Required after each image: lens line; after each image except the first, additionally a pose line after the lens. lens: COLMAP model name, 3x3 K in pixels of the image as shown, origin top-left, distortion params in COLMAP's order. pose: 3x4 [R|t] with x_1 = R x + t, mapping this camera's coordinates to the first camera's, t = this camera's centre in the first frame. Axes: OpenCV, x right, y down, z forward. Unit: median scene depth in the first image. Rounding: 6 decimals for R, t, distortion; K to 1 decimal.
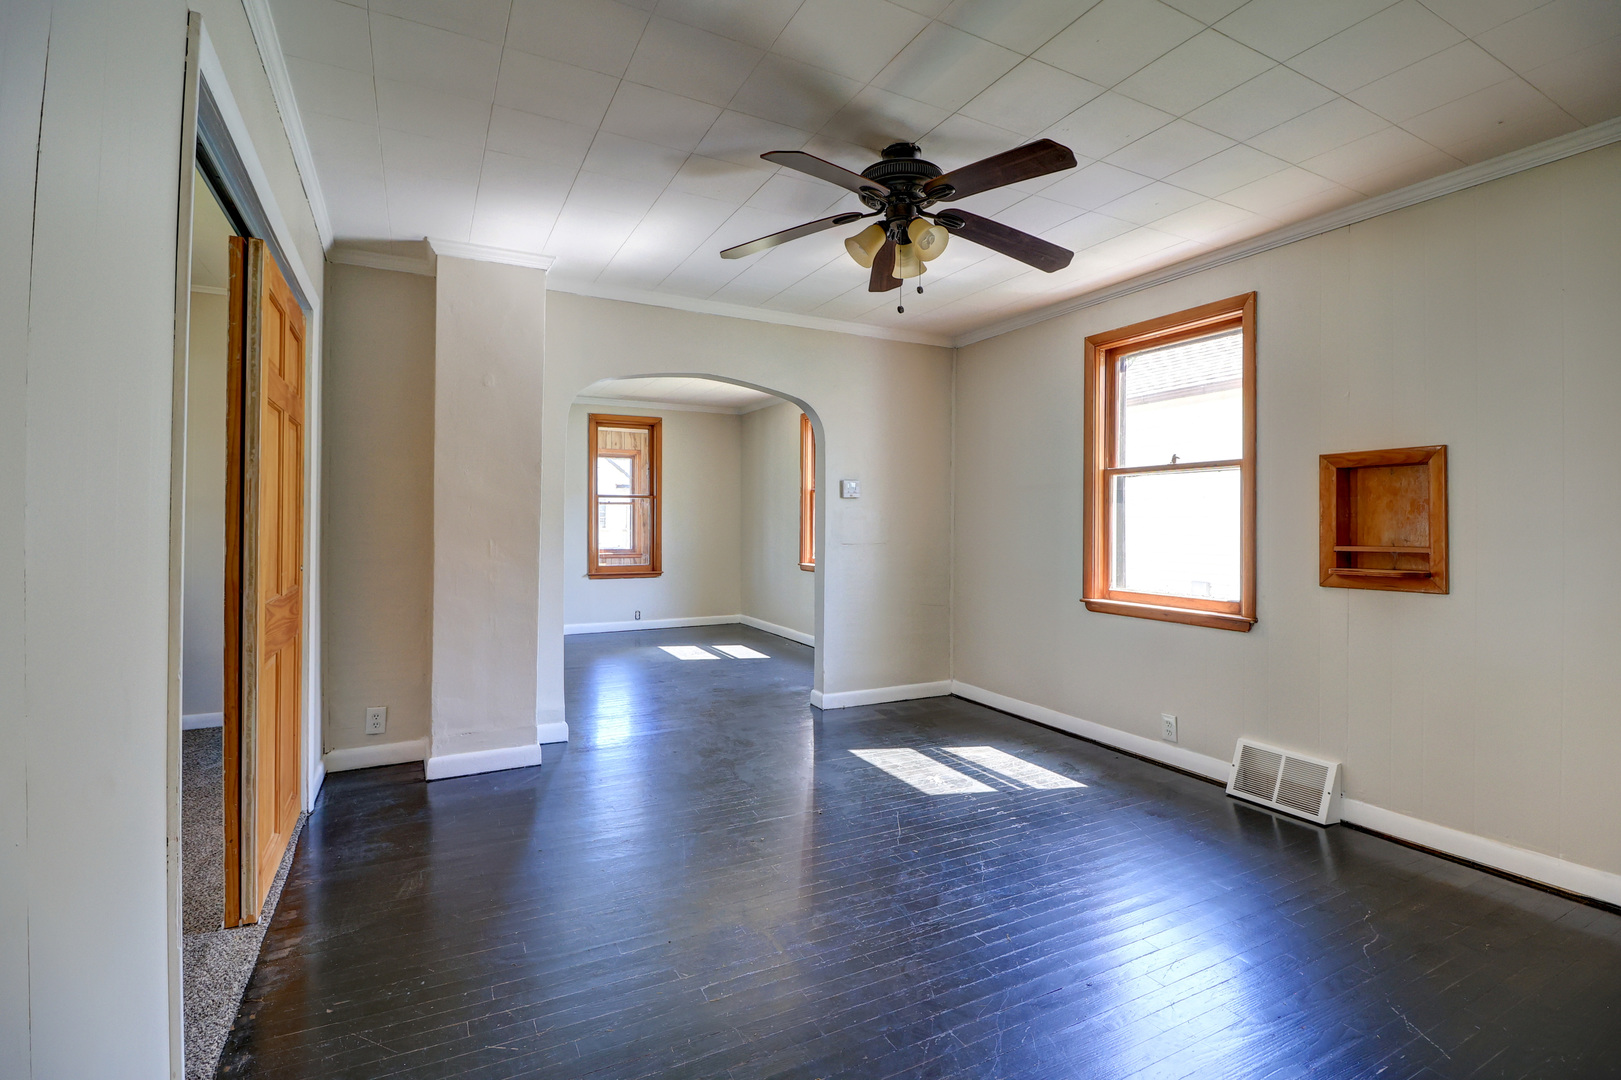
lens RADIAL K [[746.0, 0, 814.6], [0, 746.0, 519.7], [0, 0, 1]] dist [-0.001326, -0.011405]
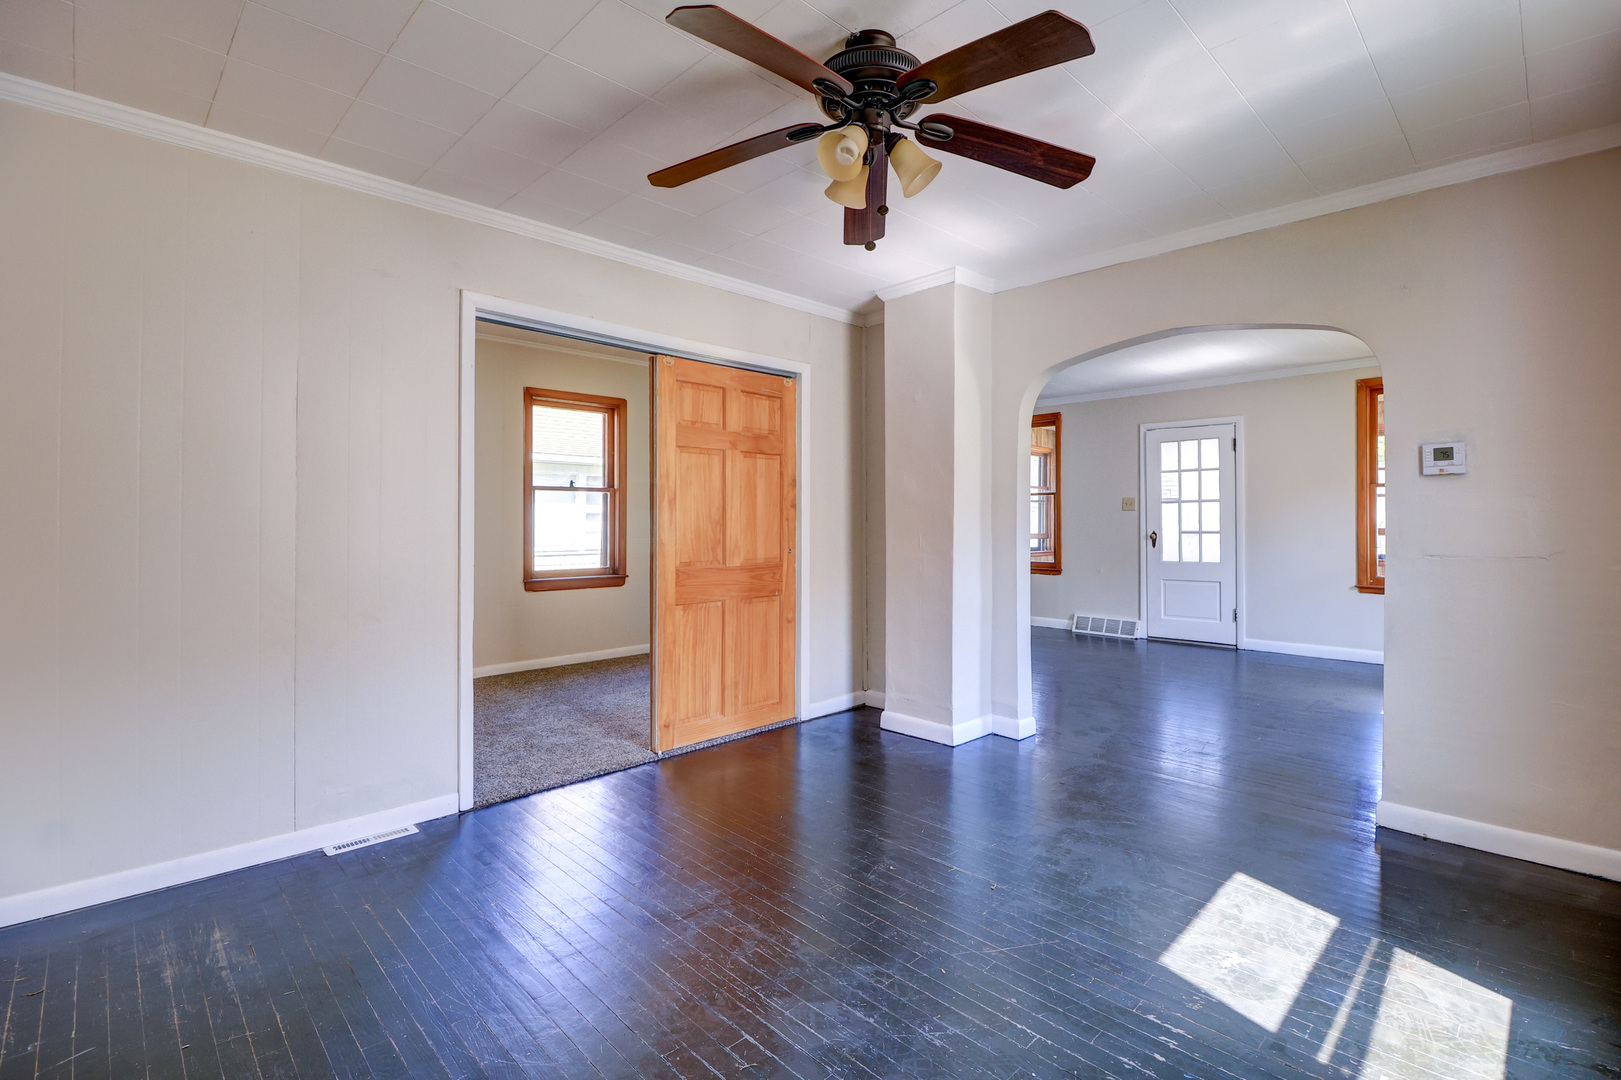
lens RADIAL K [[762.9, 0, 794.0], [0, 762.9, 523.8], [0, 0, 1]] dist [-0.002662, -0.016529]
pose [[0.277372, 0.004438, -0.960752, 0.617919], [-0.001678, 0.999990, 0.004135, 0.017355], [0.960761, 0.000465, 0.277377, 0.525396]]
